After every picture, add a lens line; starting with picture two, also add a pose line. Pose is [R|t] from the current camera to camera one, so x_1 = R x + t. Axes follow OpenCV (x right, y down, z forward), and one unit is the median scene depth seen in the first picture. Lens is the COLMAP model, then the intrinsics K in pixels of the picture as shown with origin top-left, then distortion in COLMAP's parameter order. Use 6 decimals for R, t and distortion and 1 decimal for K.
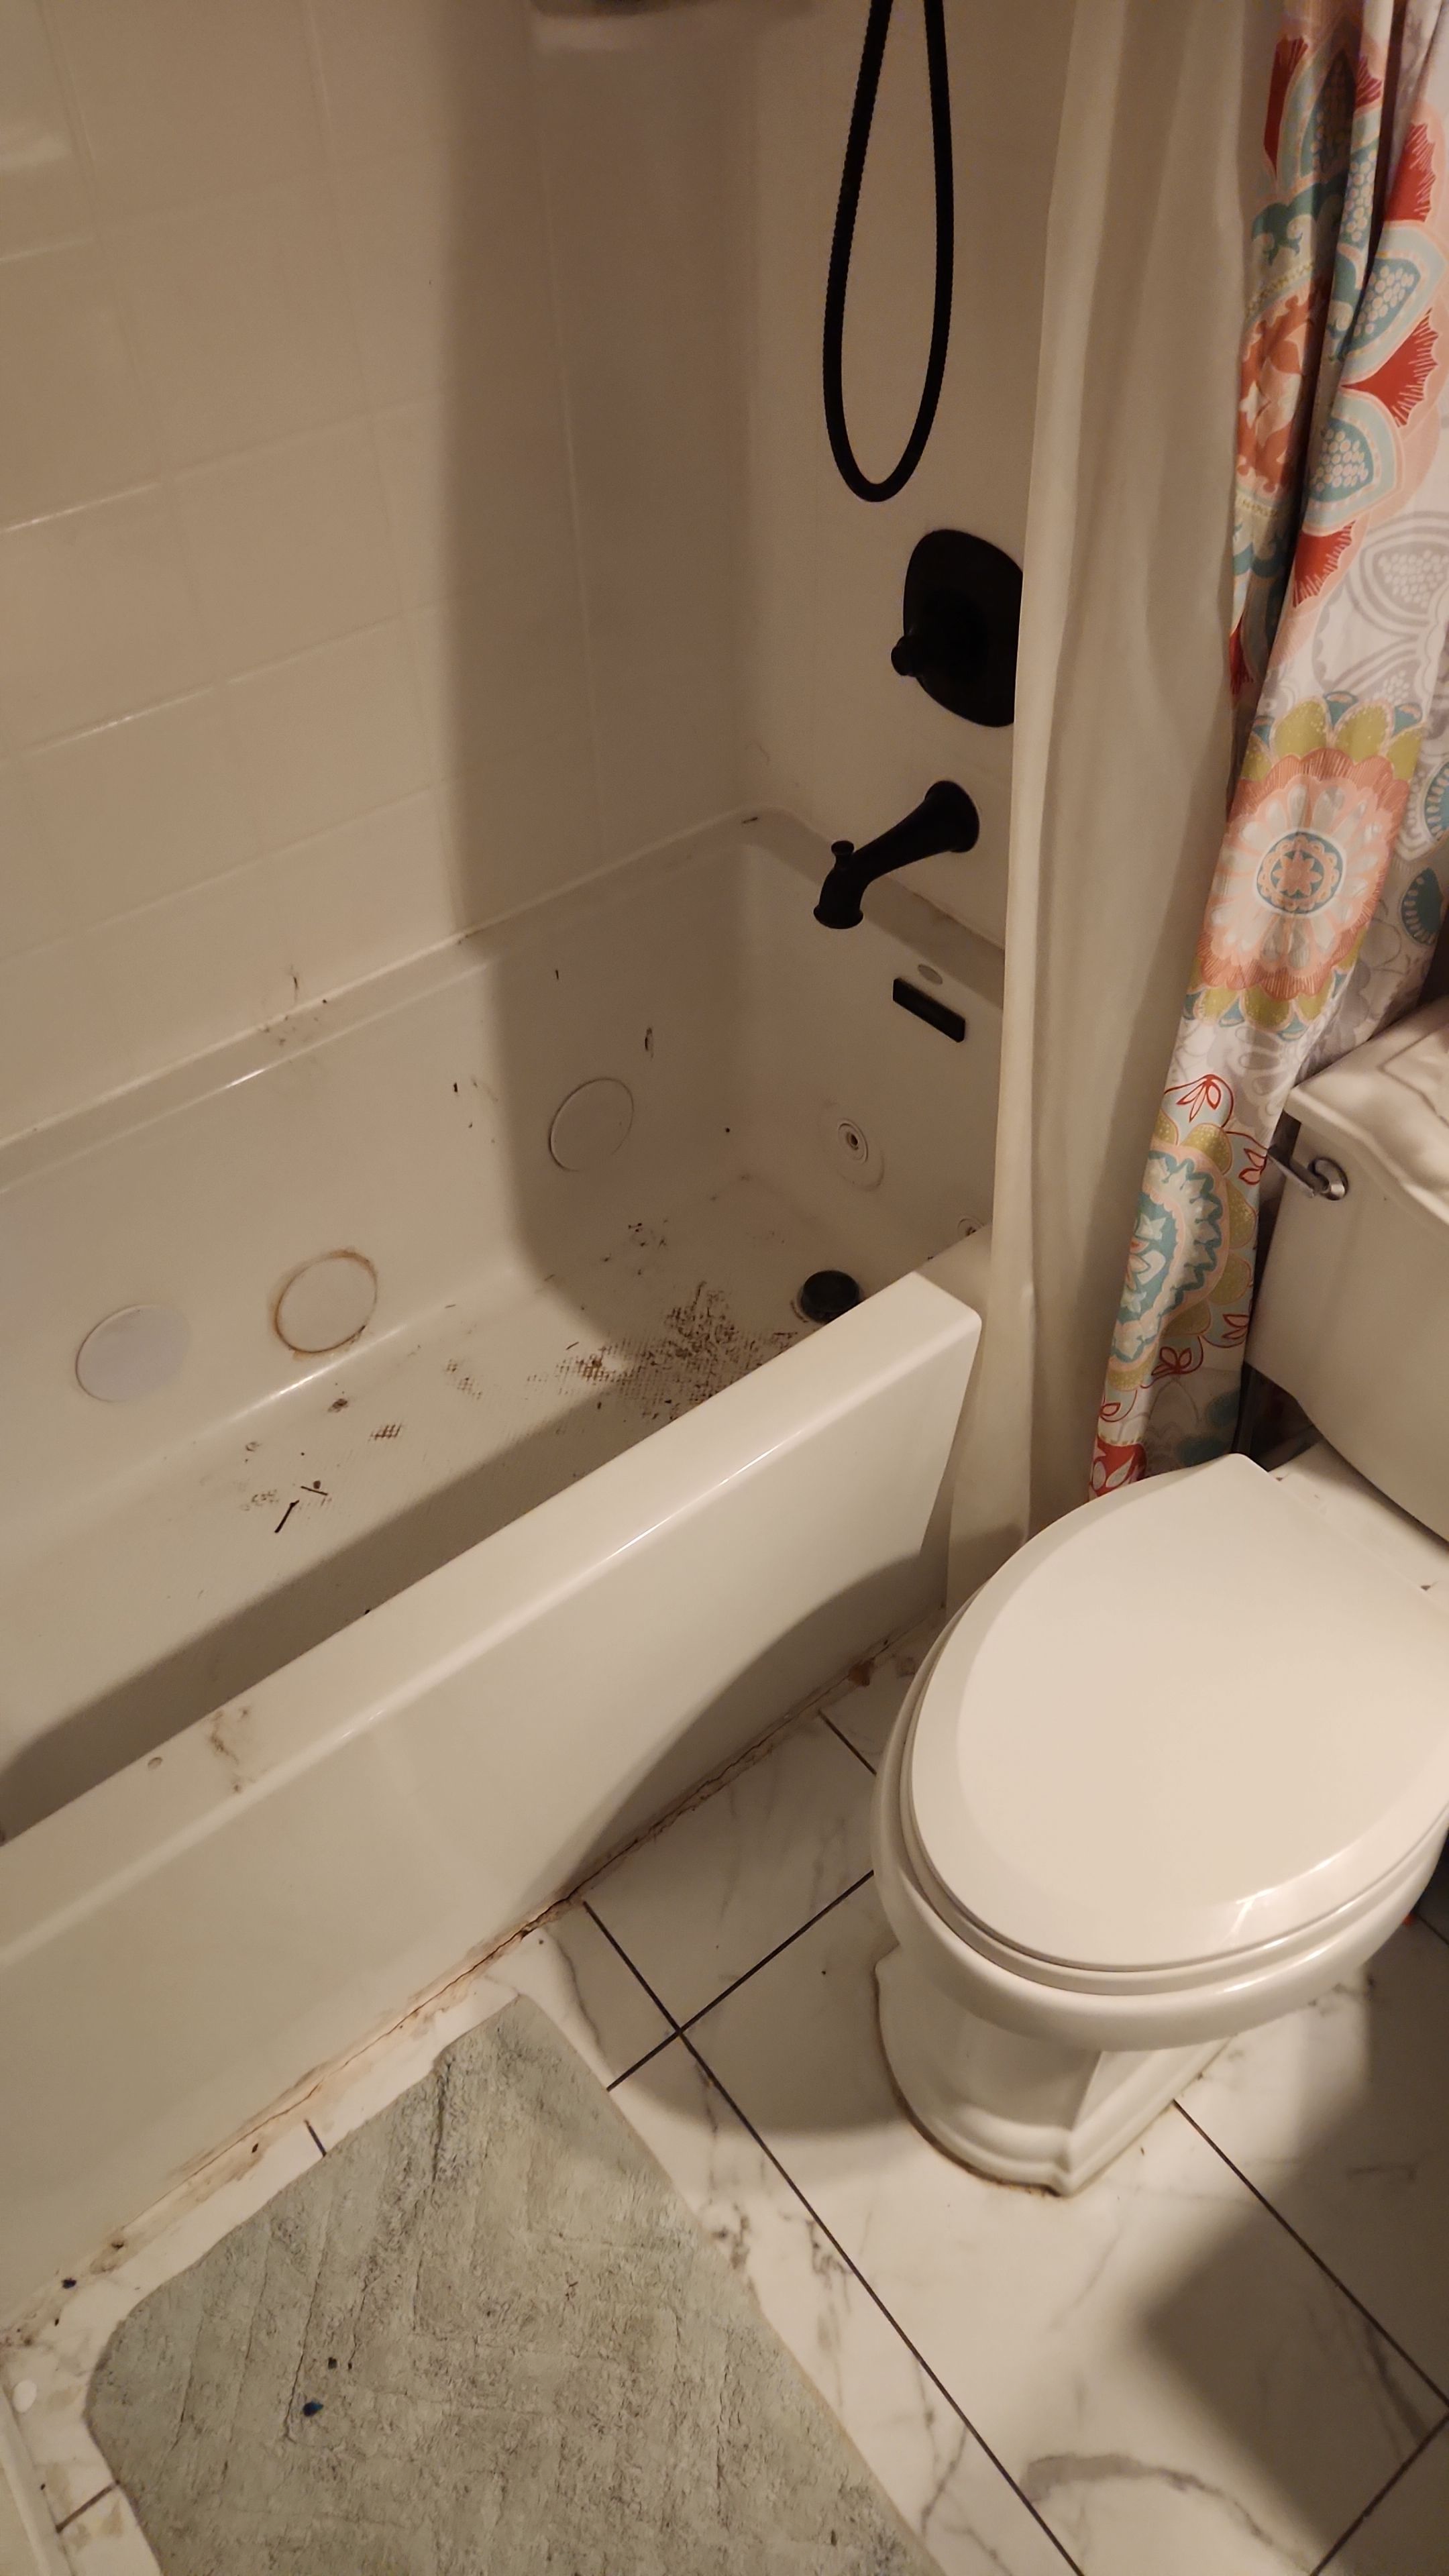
lens RADIAL K [[1711.6, 0, 698.7], [0, 1711.6, 1239.5], [0, 0, 1]] dist [0.058671, -0.058030]
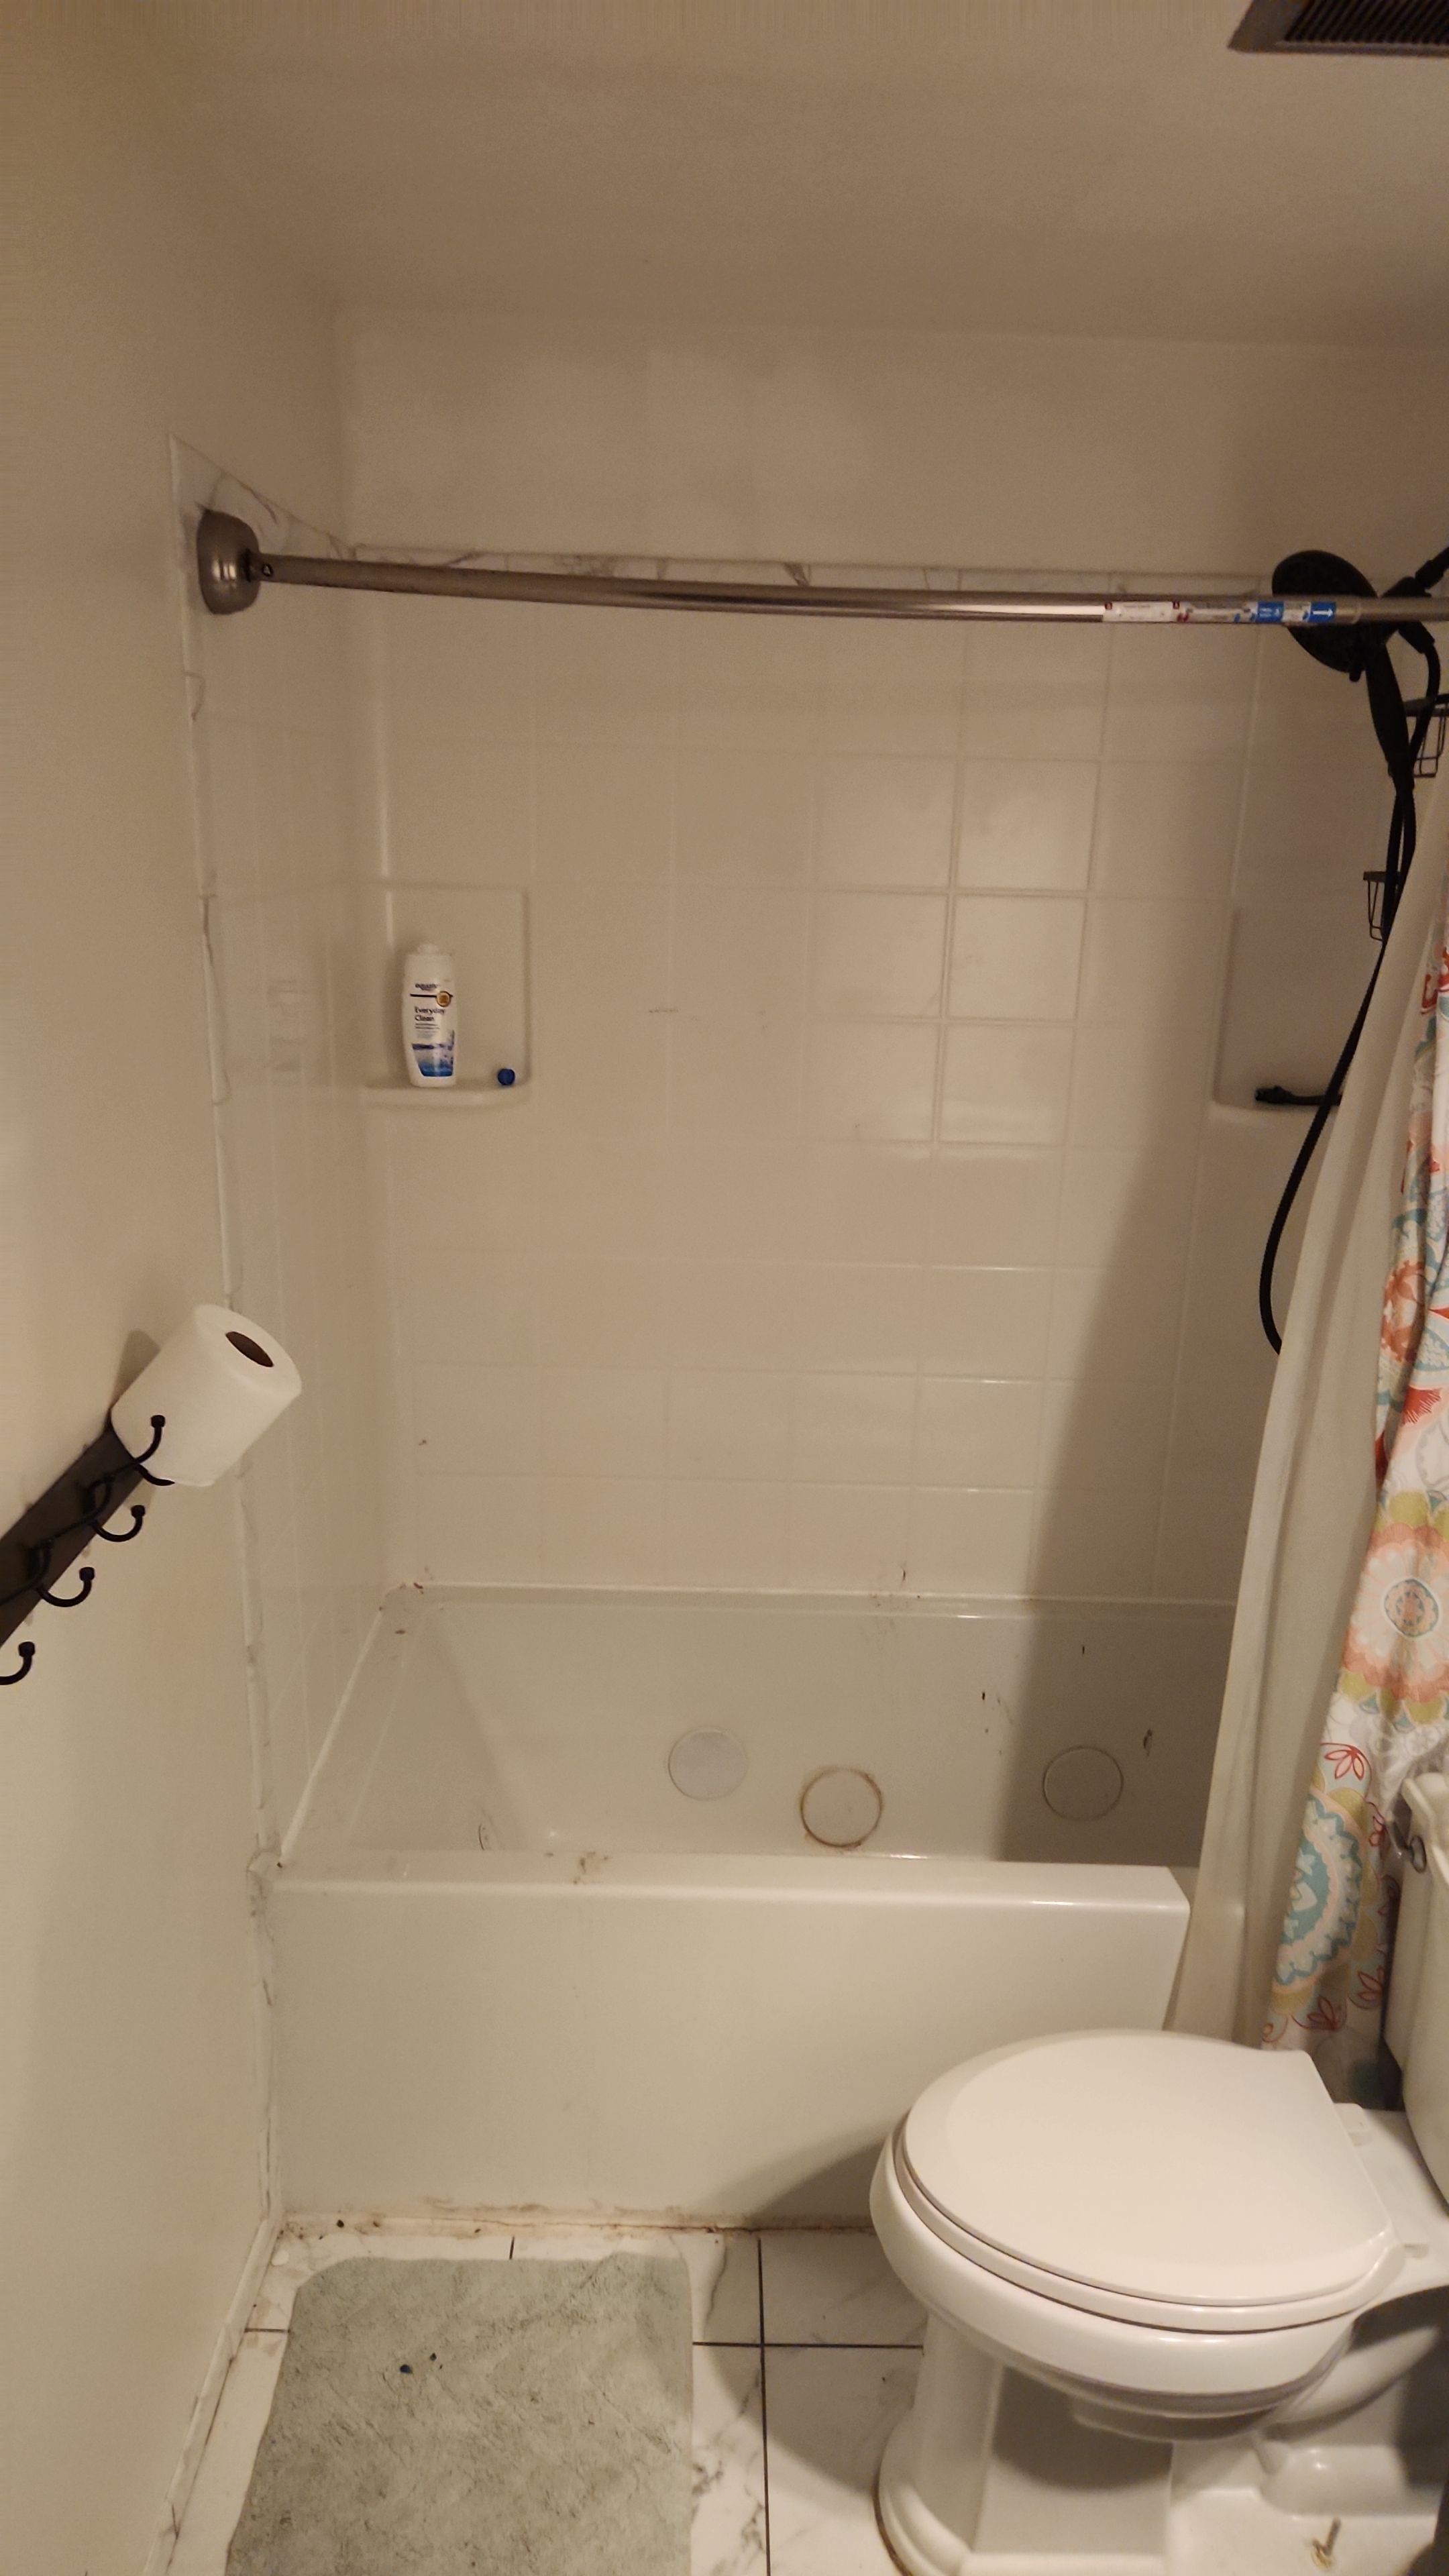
lens RADIAL K [[1727.6, 0, 727.7], [0, 1727.6, 1288.6], [0, 0, 1]] dist [0.071159, -0.070012]
pose [[0.789199, 0.222153, -0.572550, 0.626215], [-0.477906, 0.807670, -0.345363, 0.337894], [0.385708, 0.546185, 0.743580, -0.460585]]
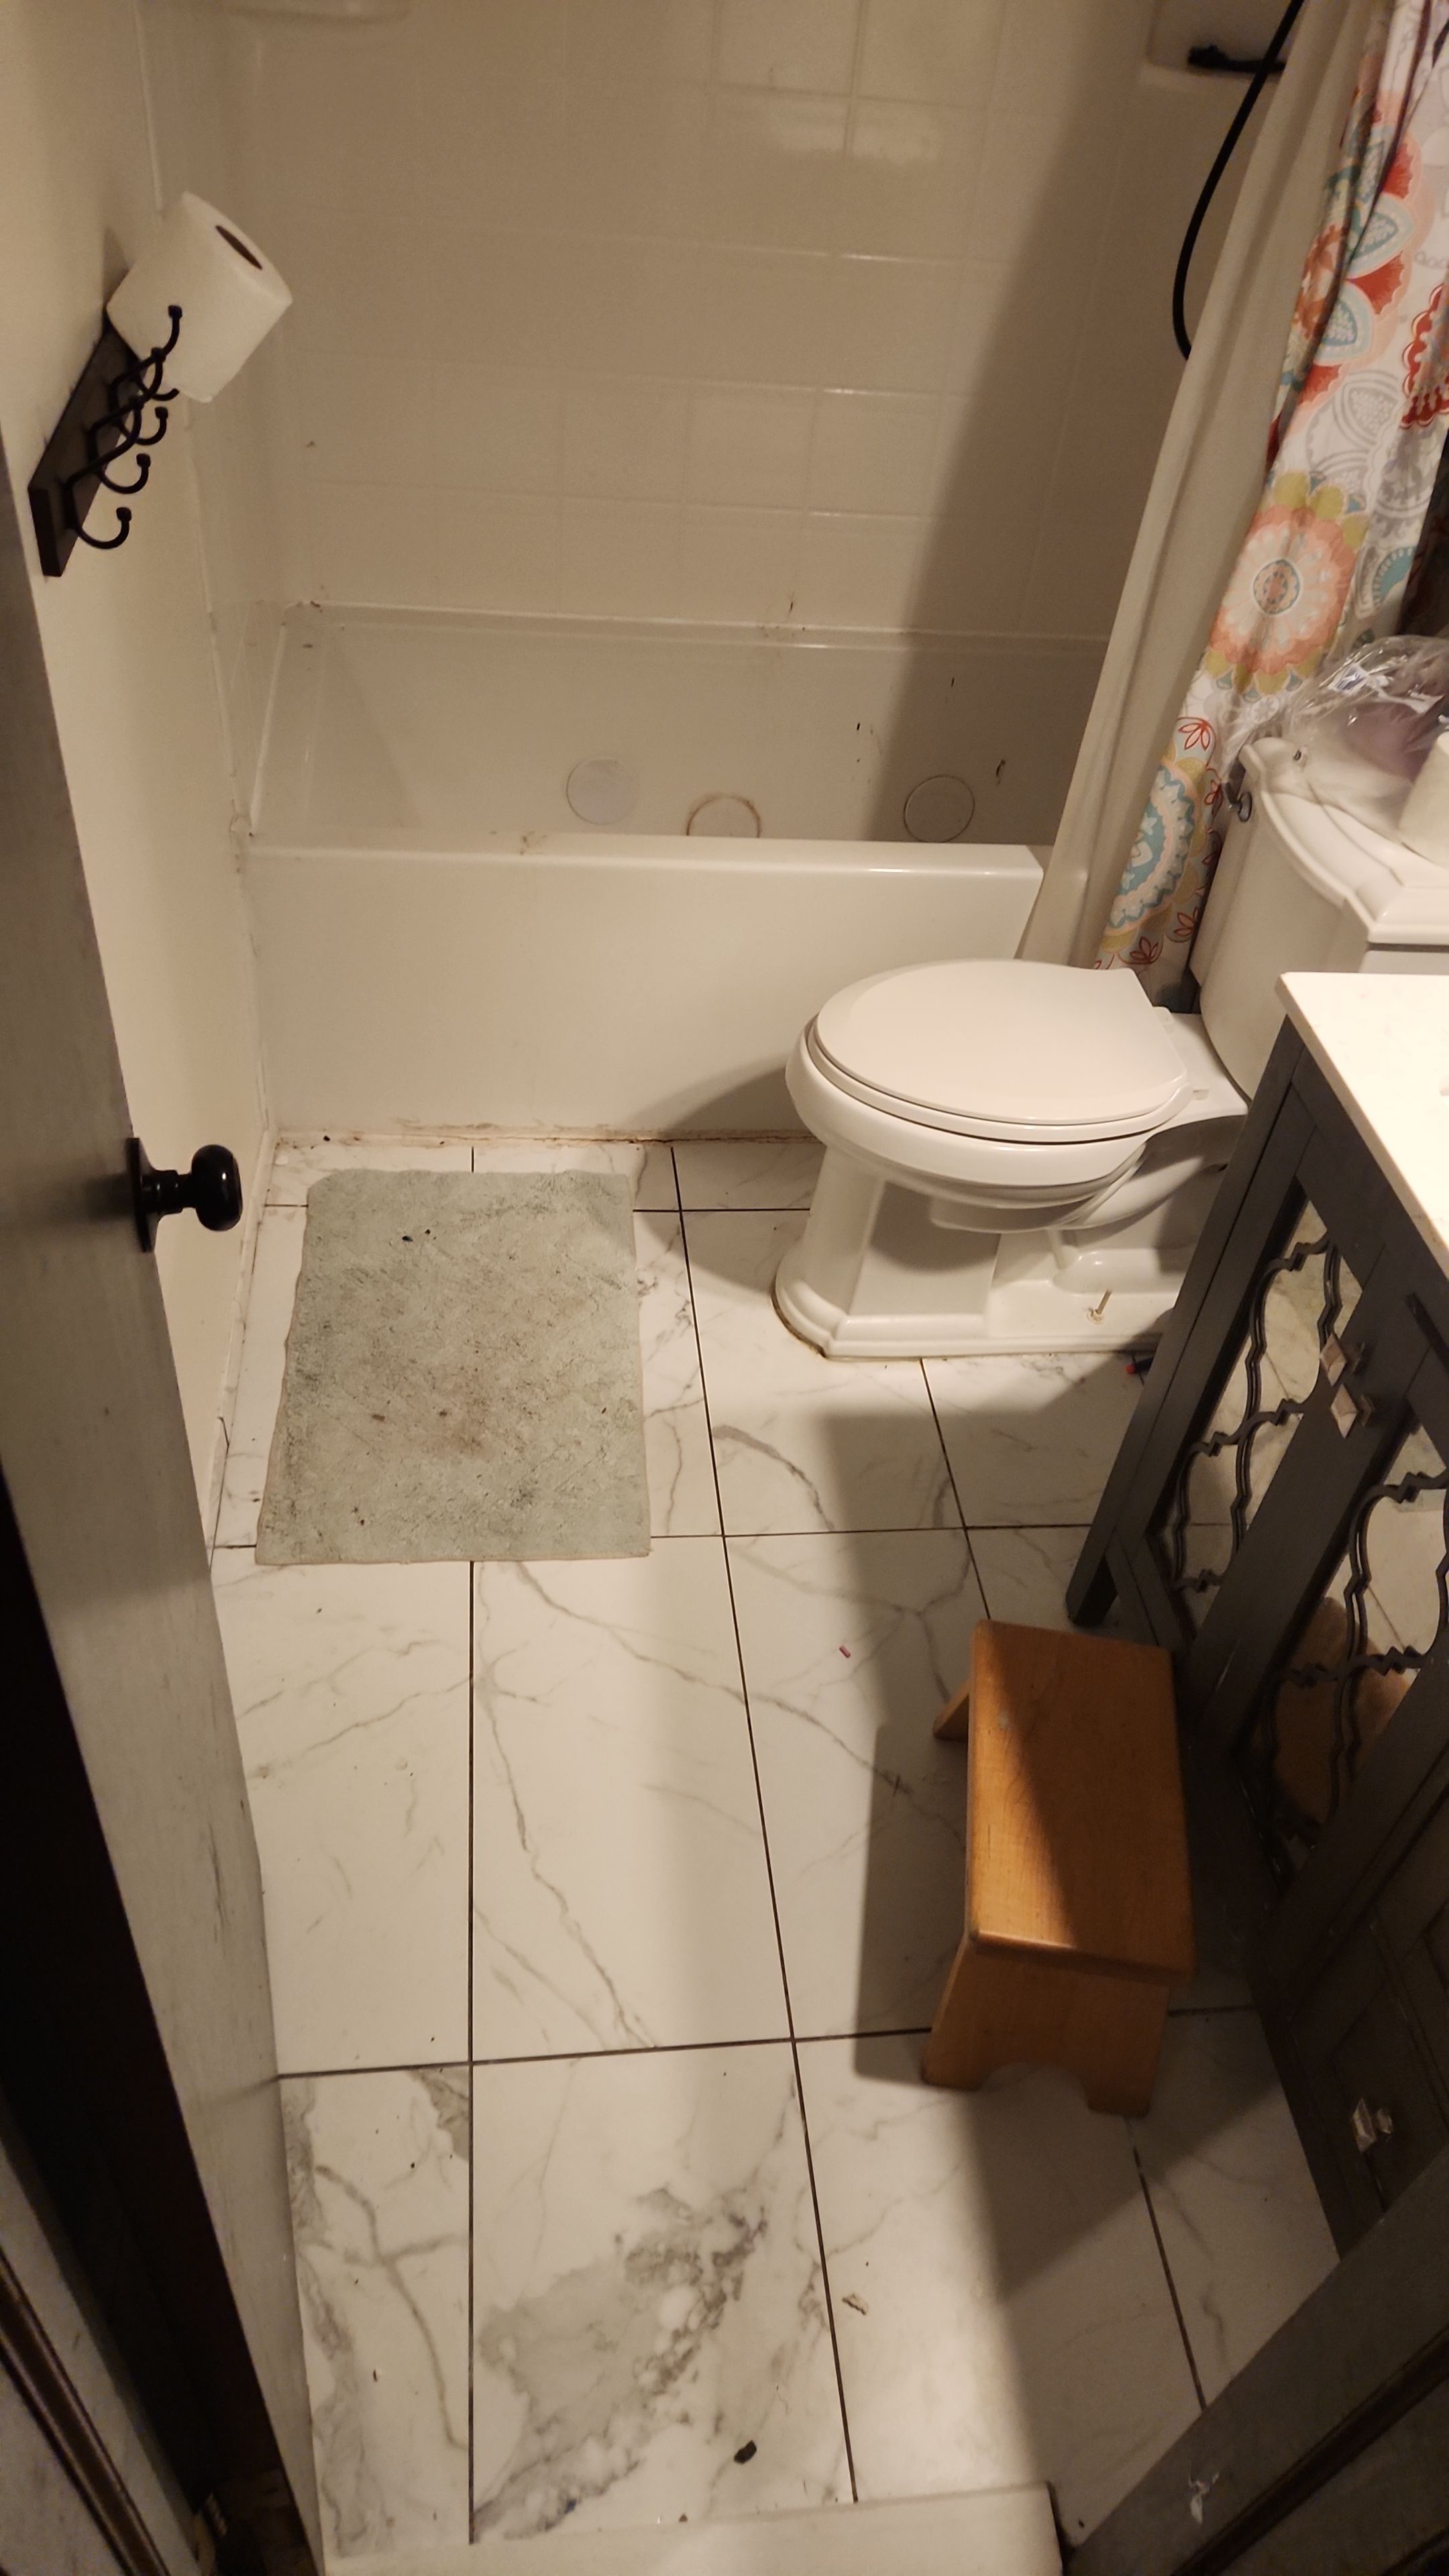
lens RADIAL K [[1738.4, 0, 732.7], [0, 1738.4, 1273.2], [0, 0, 1]] dist [0.063232, -0.060567]
pose [[0.845193, 0.433356, -0.312812, 0.664616], [-0.457690, 0.889098, -0.004923, 0.581211], [0.275987, 0.147332, 0.949802, -0.623001]]
